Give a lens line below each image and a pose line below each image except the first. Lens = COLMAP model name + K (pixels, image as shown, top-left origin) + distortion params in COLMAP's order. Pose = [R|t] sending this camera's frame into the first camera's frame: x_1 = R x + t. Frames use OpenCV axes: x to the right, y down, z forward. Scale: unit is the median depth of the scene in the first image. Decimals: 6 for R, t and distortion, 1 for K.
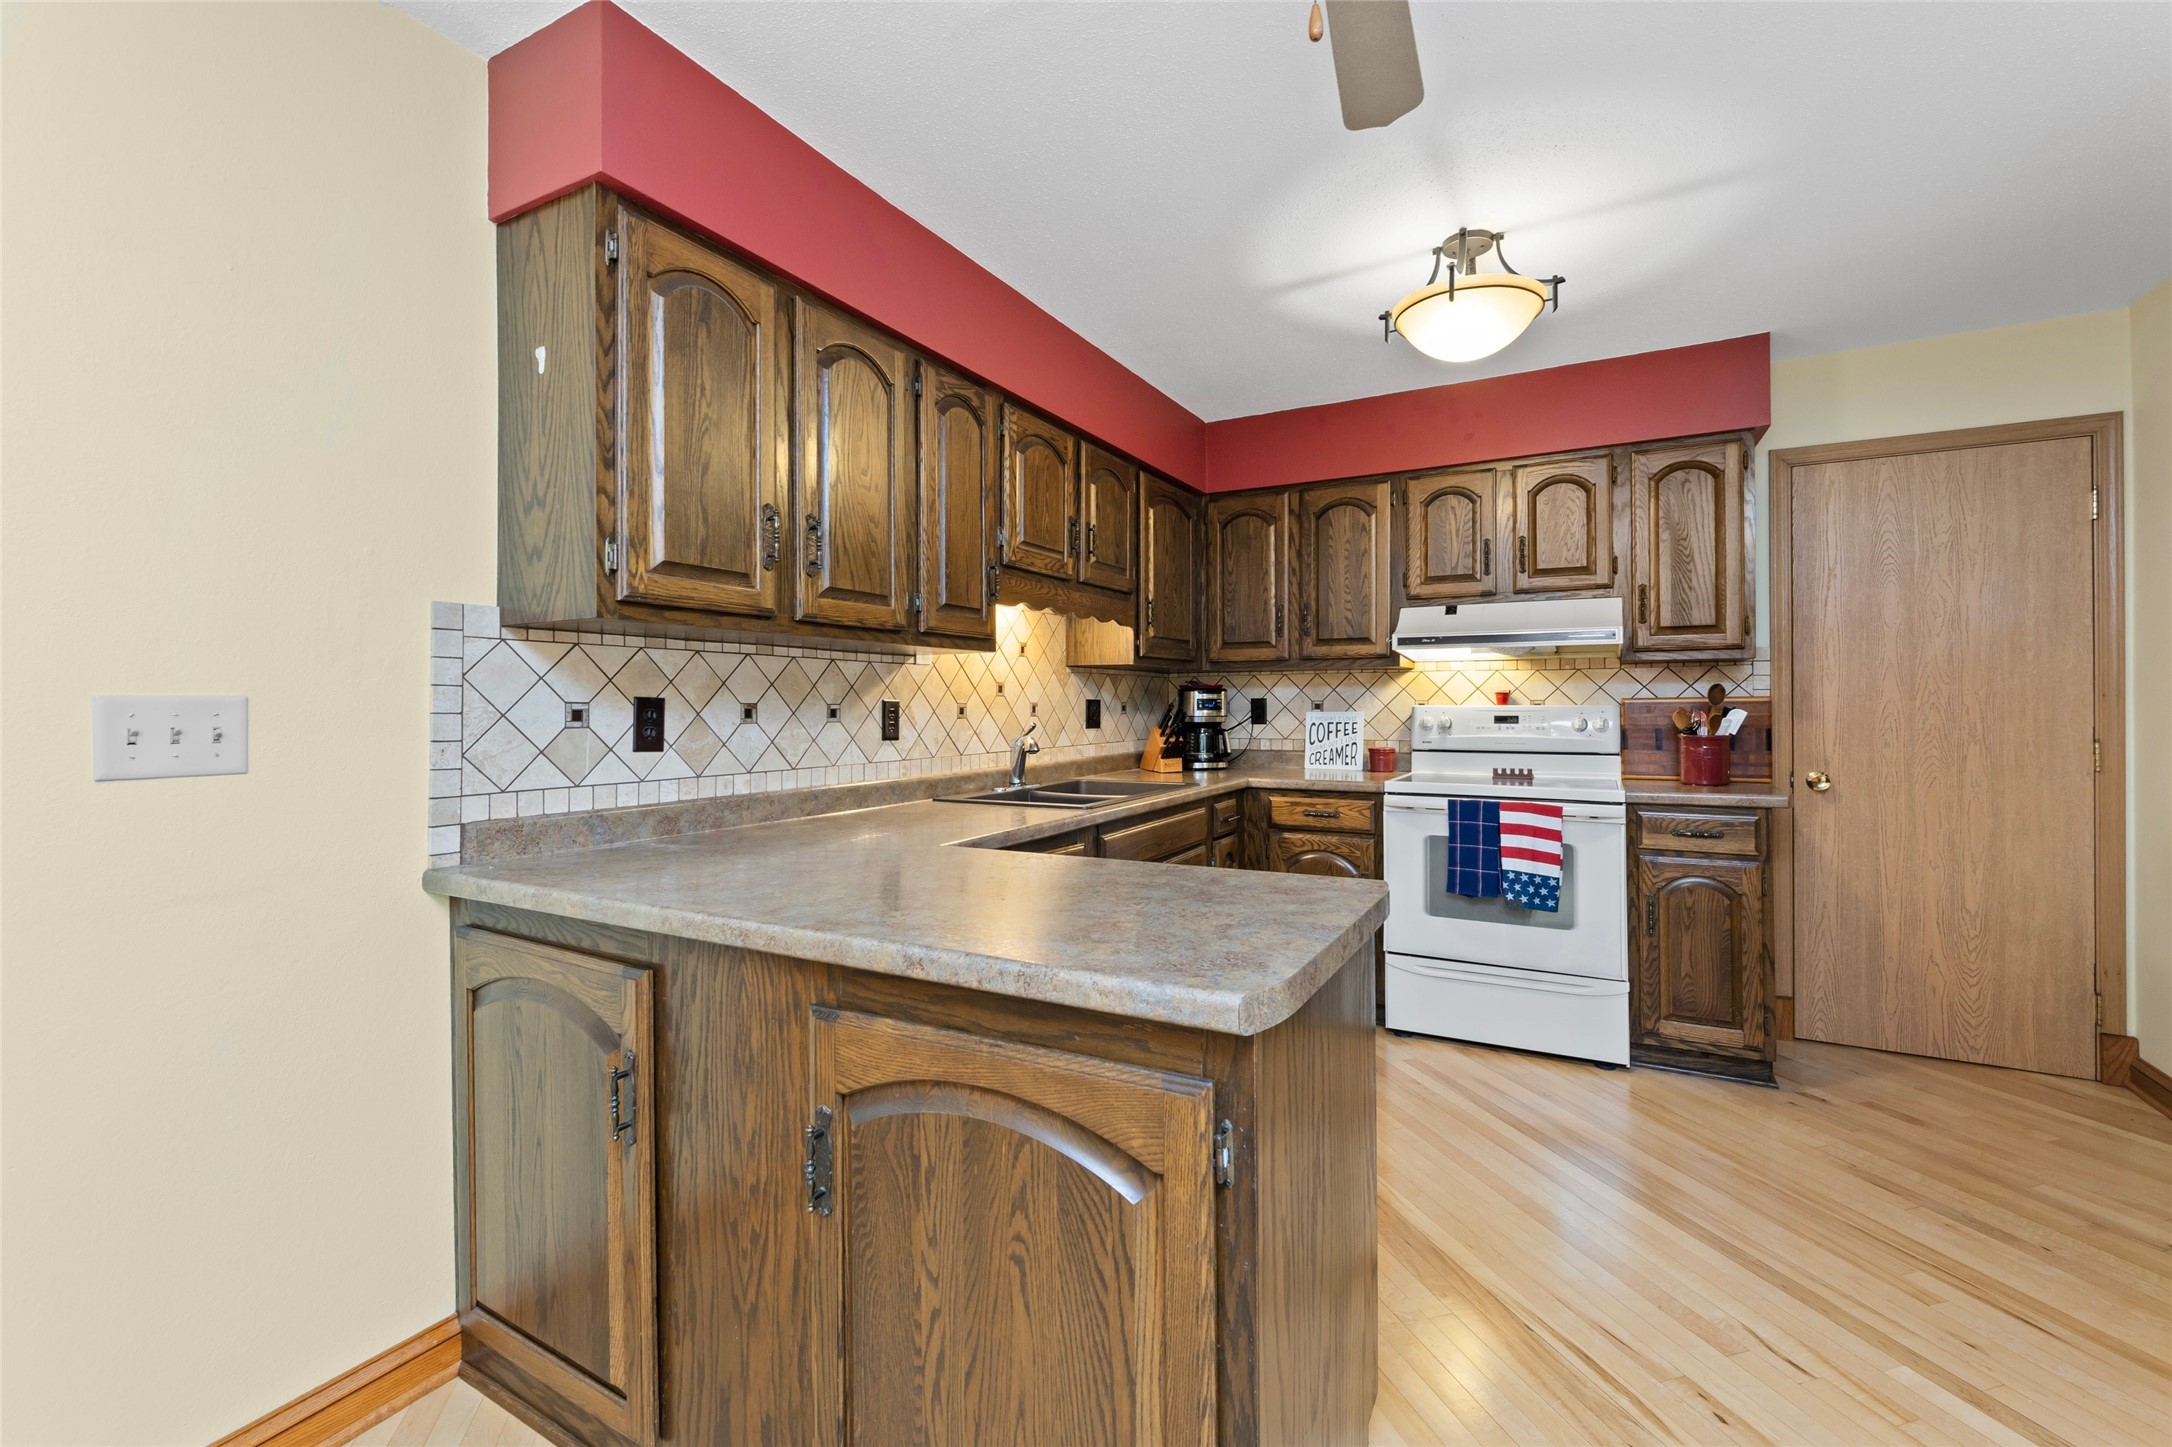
lens RADIAL K [[909.0, 0, 1142.5], [0, 909.0, 705.0], [0, 0, 1]] dist [0.002506, -0.000677]
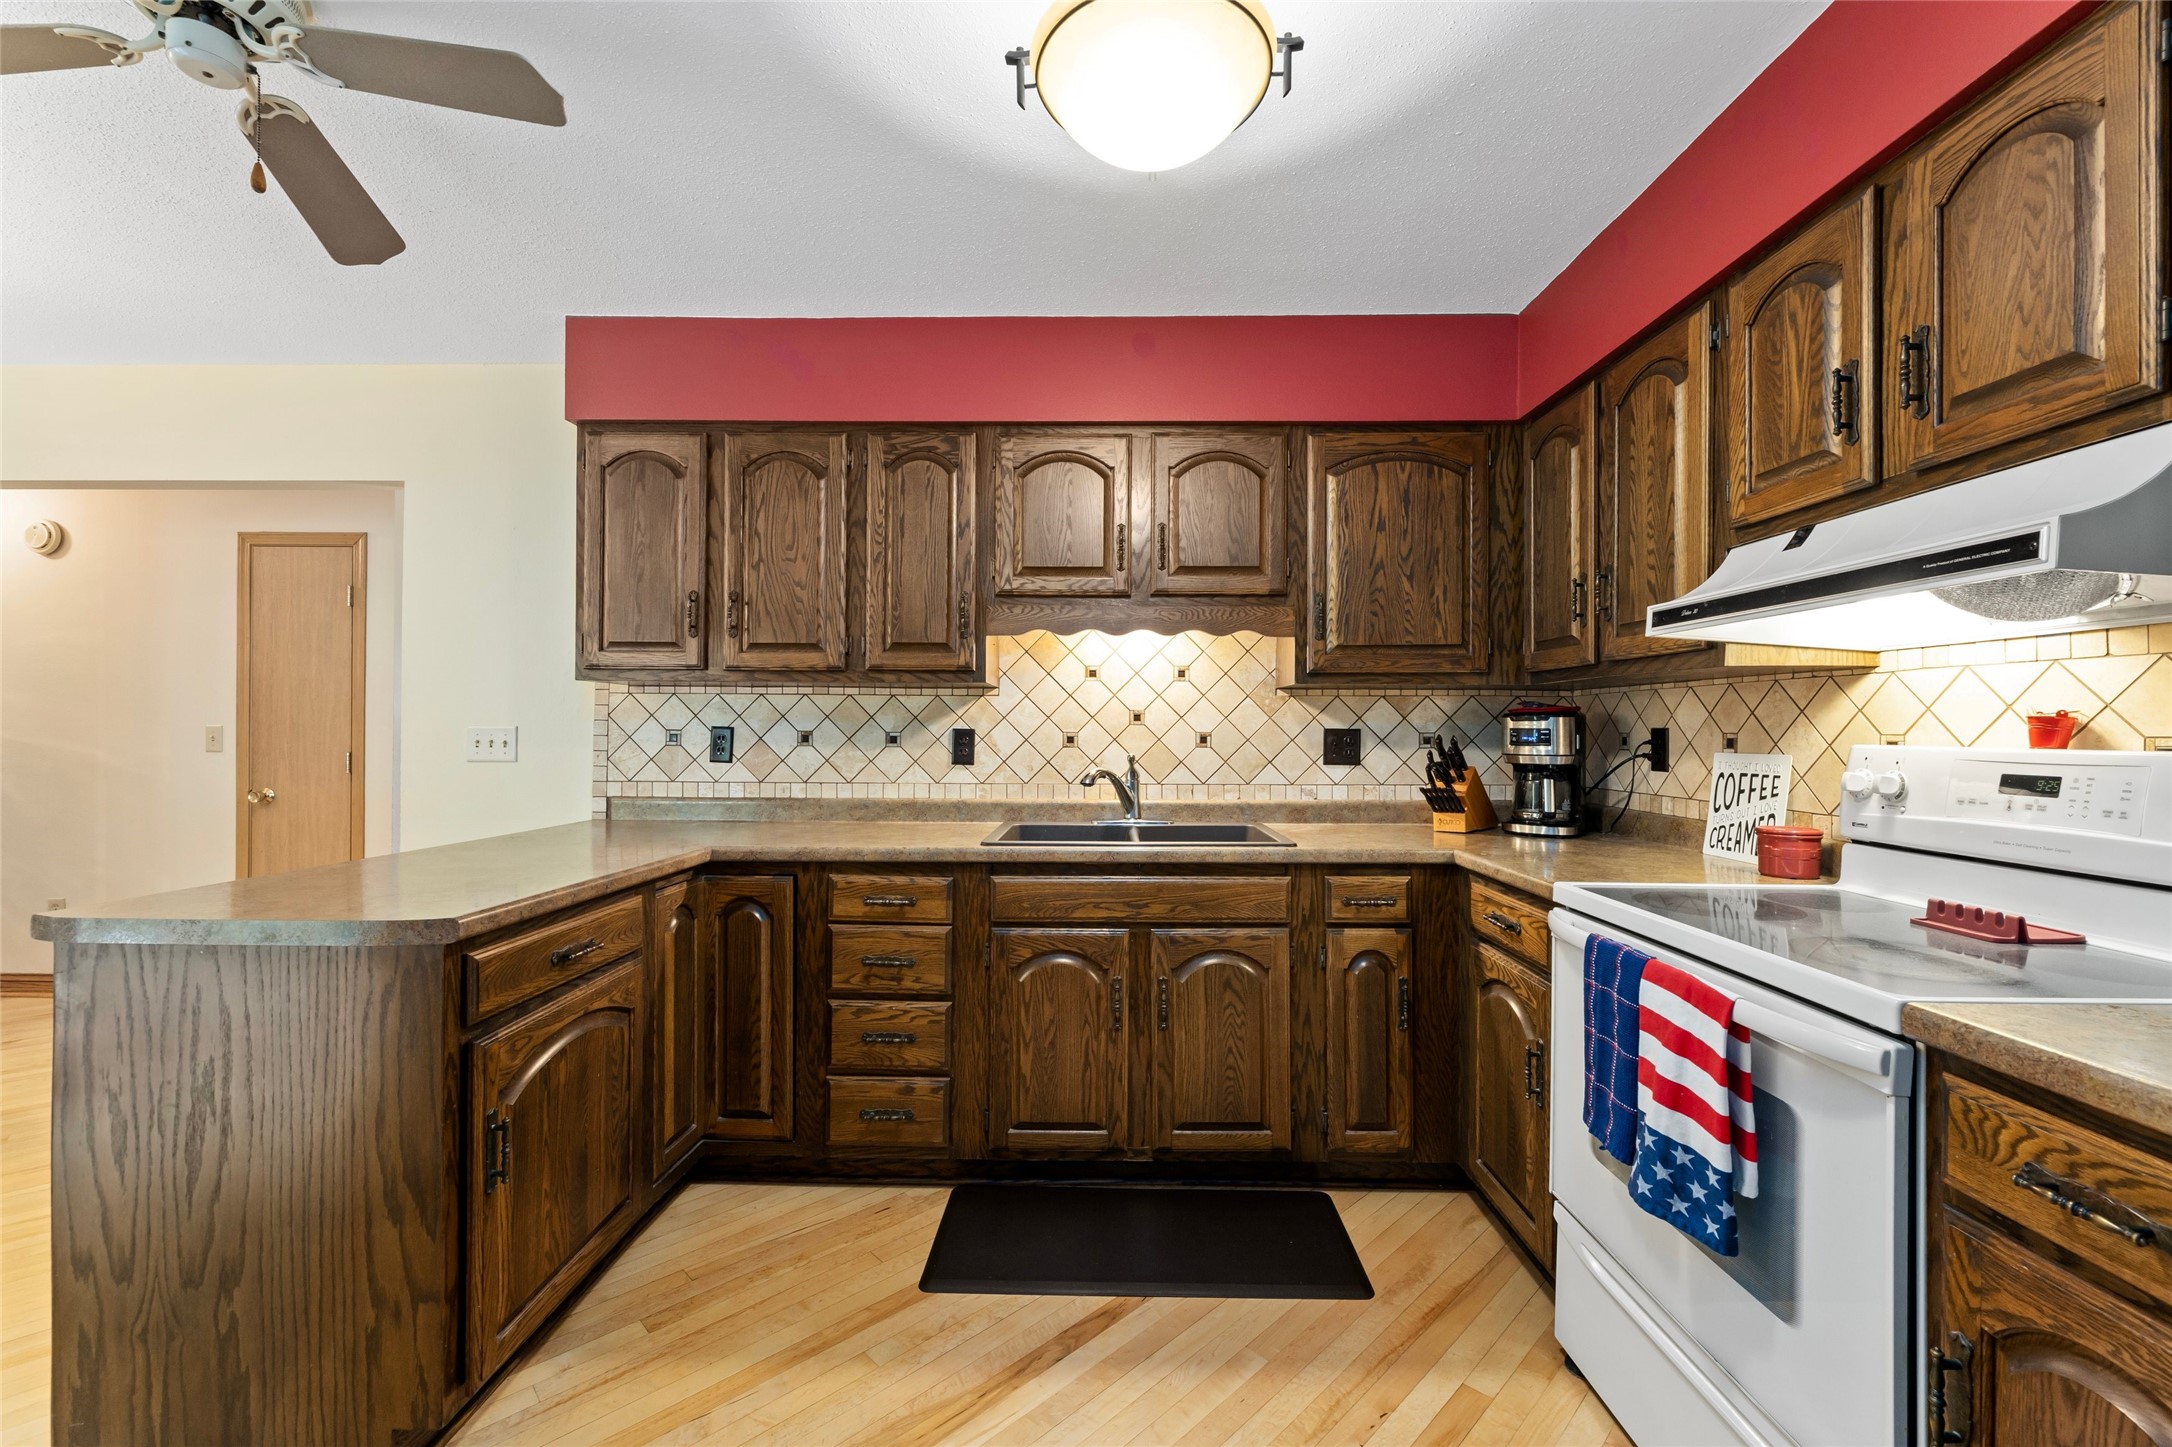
lens RADIAL K [[909.0, 0, 1094.2], [0, 909.0, 725.1], [0, 0, 1]] dist [0.002506, -0.000677]
pose [[0.447780, 0.002066, -0.894142, 0.795878], [-0.006586, 0.999978, -0.000988, -0.009704], [0.894120, 0.006331, 0.447783, 0.645724]]
